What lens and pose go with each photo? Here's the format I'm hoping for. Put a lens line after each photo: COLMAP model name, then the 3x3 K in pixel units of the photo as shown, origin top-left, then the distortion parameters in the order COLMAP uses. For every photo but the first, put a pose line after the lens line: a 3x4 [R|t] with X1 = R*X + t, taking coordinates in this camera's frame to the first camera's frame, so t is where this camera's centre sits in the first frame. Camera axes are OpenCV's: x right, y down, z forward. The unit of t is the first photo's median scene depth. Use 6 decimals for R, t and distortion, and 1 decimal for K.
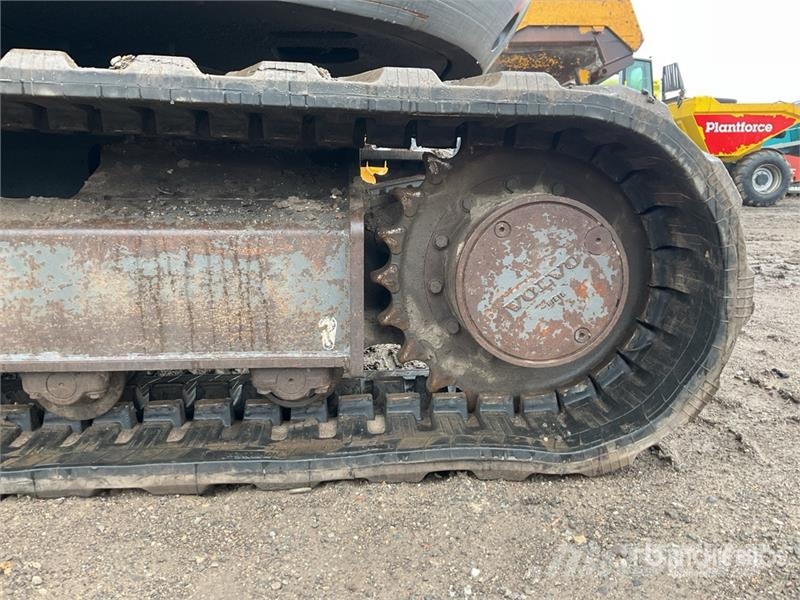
lens RADIAL K [[659.0, 0, 404.0], [0, 659.0, 296.4], [0, 0, 1]] dist [0.074791, -0.135264]
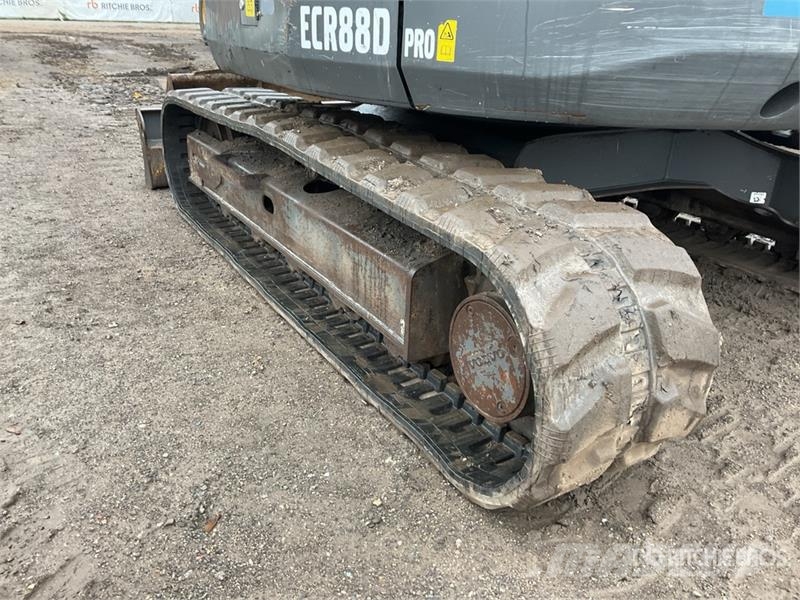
lens RADIAL K [[659.0, 0, 399.8], [0, 659.0, 301.2], [0, 0, 1]] dist [0.074791, -0.135264]
pose [[0.450779, 0.367866, -0.813310, 1.216698], [-0.190916, 0.929782, 0.314732, -0.533929], [0.871980, 0.013399, 0.489358, 0.188566]]
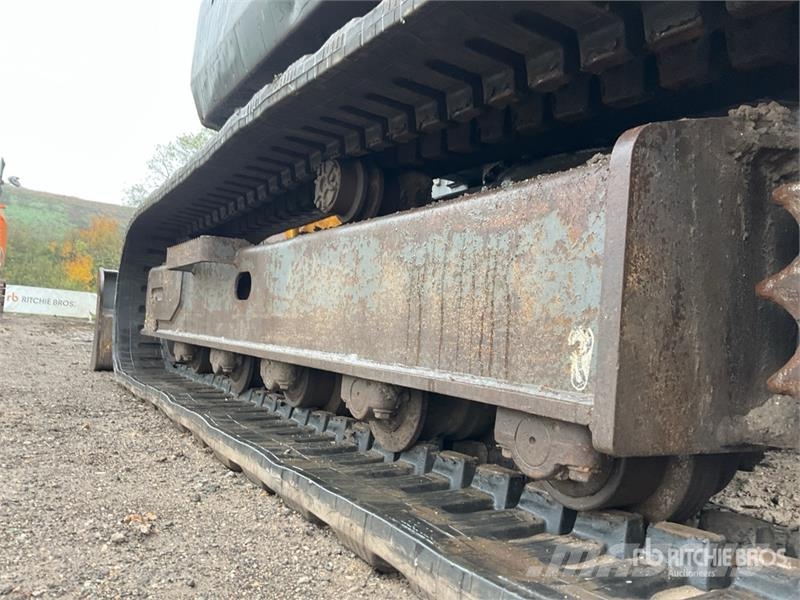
lens RADIAL K [[659.0, 0, 395.0], [0, 659.0, 295.8], [0, 0, 1]] dist [0.074791, -0.135264]
pose [[0.436877, -0.025025, -0.899173, 0.304890], [-0.227447, 0.964057, -0.137339, 0.116509], [0.870291, 0.264515, 0.415482, 0.647343]]
